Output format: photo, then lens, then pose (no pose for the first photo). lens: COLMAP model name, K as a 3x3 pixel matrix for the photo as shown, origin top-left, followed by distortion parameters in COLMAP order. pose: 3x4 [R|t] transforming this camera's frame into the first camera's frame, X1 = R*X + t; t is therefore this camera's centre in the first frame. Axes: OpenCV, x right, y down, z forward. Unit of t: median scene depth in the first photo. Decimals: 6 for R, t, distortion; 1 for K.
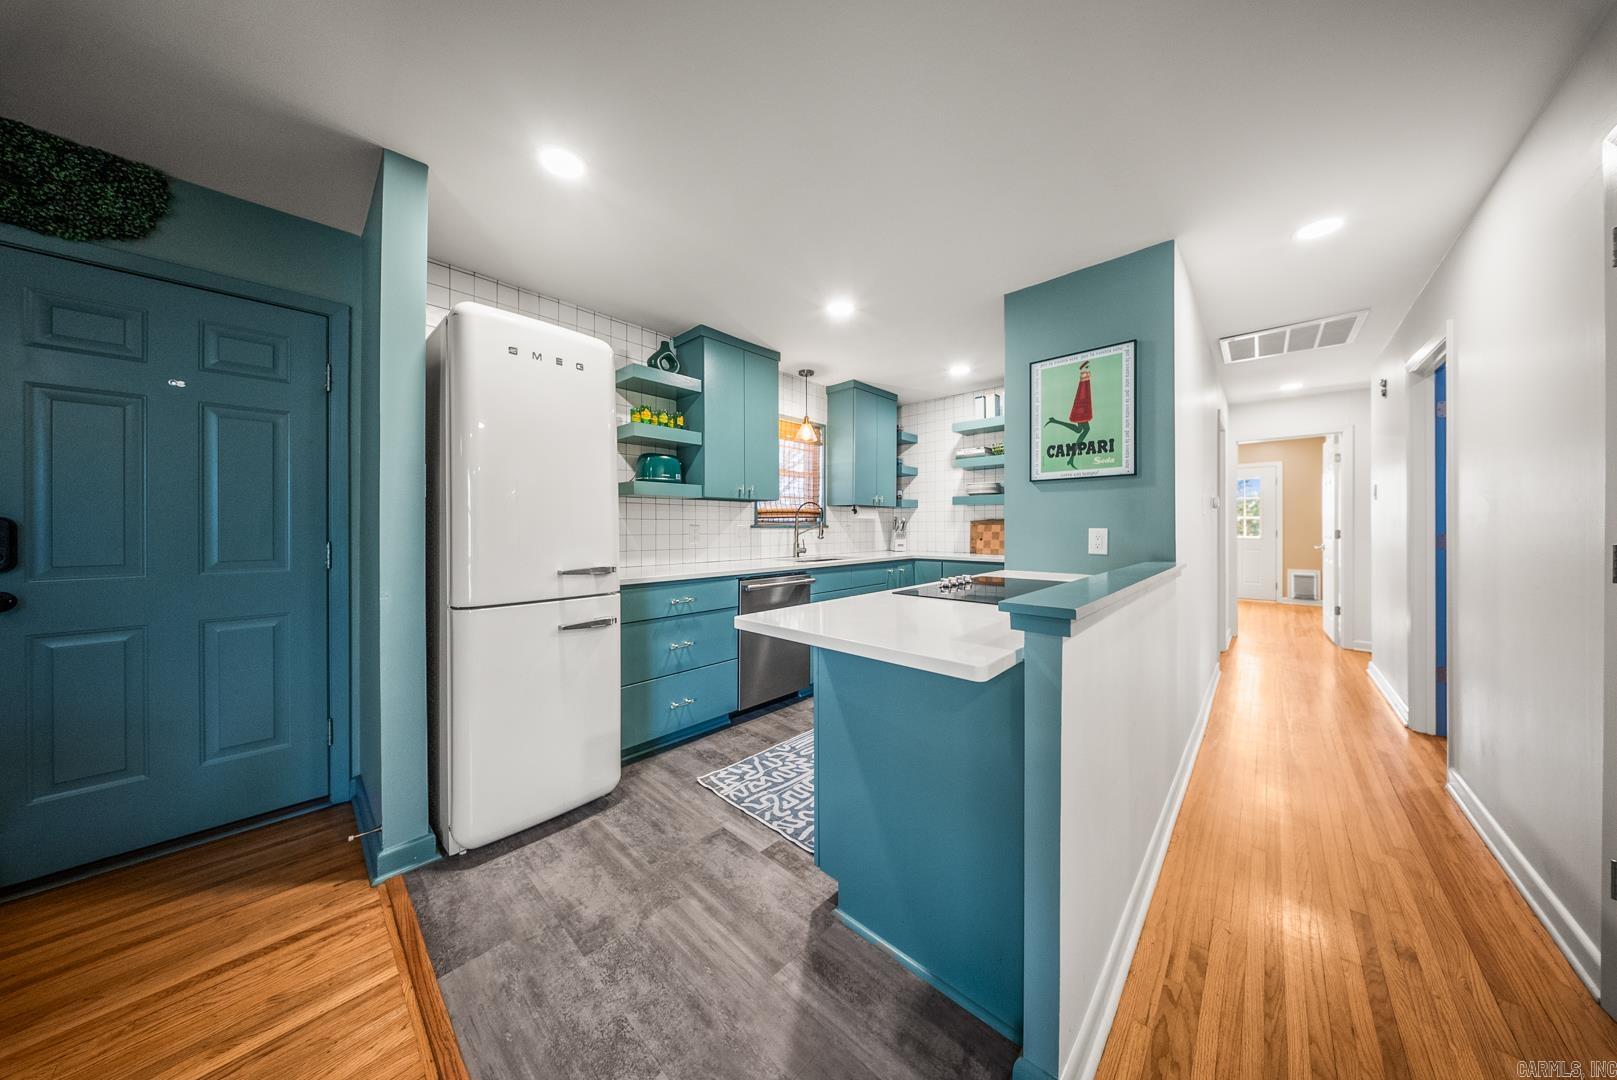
lens RADIAL K [[488.3, 0, 805.7], [0, 488.3, 525.3], [0, 0, 1]] dist [-0.000181, -0.000038]
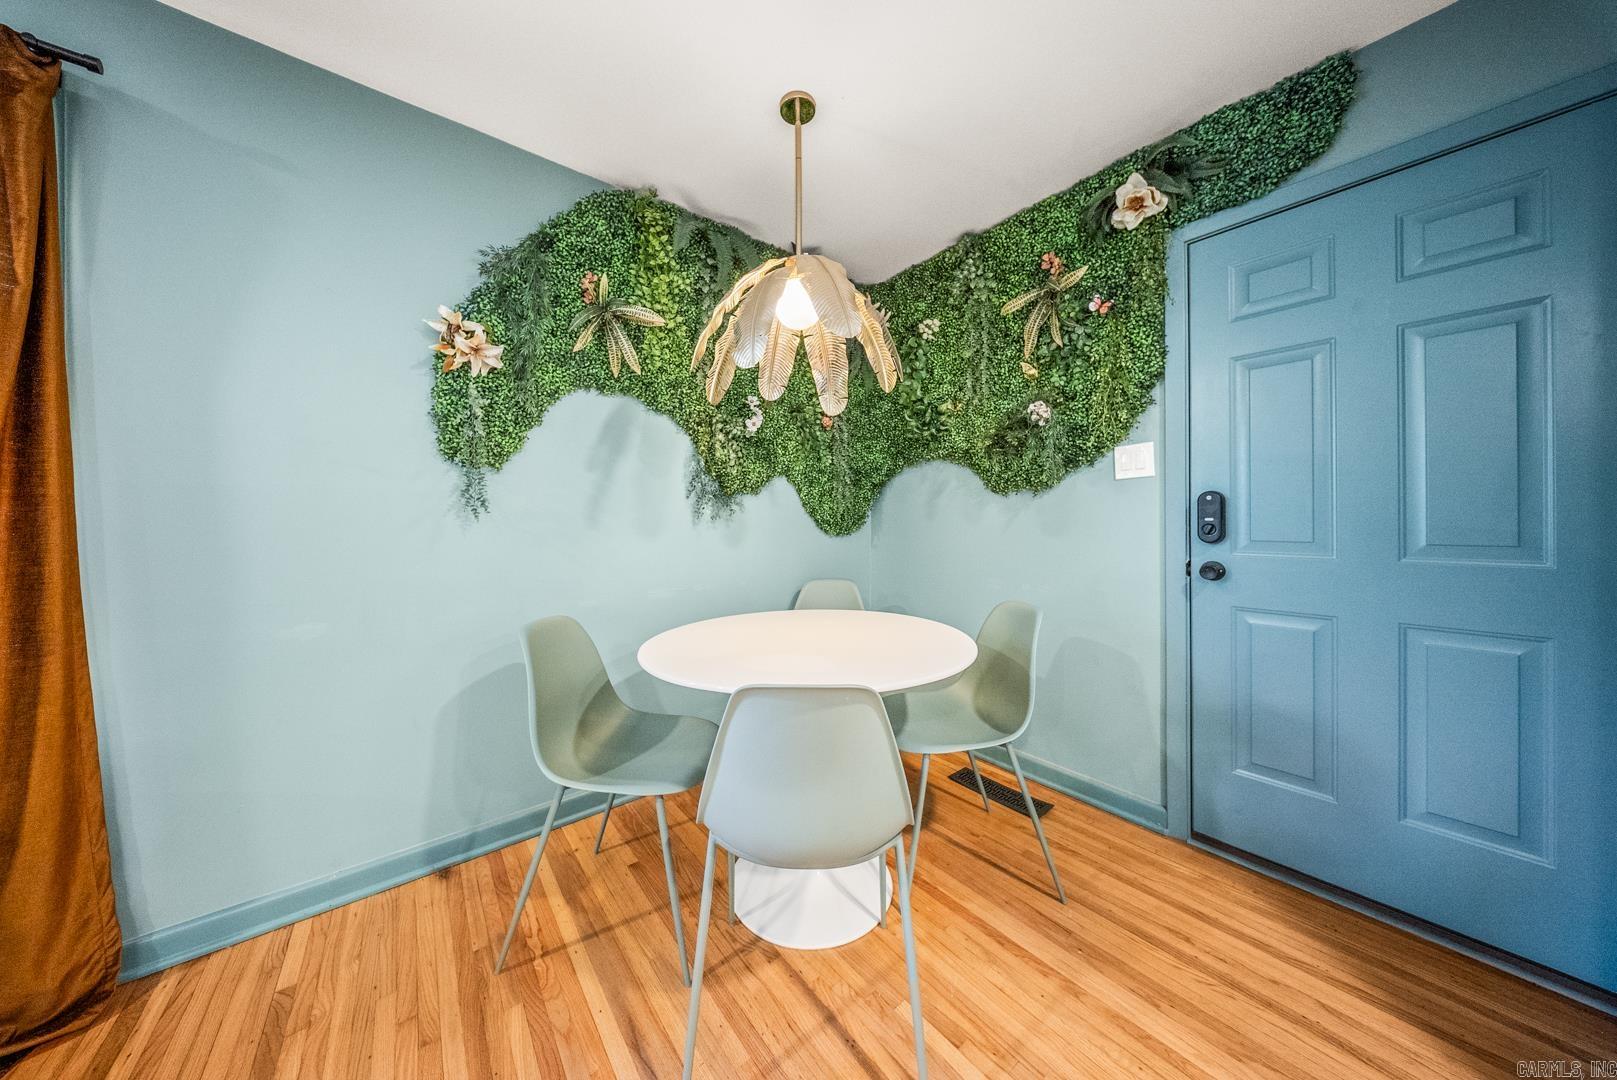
lens RADIAL K [[487.5, 0, 799.5], [0, 487.5, 524.2], [0, 0, 1]] dist [-0.007133, -0.000063]
pose [[-0.142182, 0.007693, -0.989811, -0.253099], [0.006517, 0.999955, 0.006836, 0.022784], [0.989819, -0.005478, -0.142226, 0.135530]]
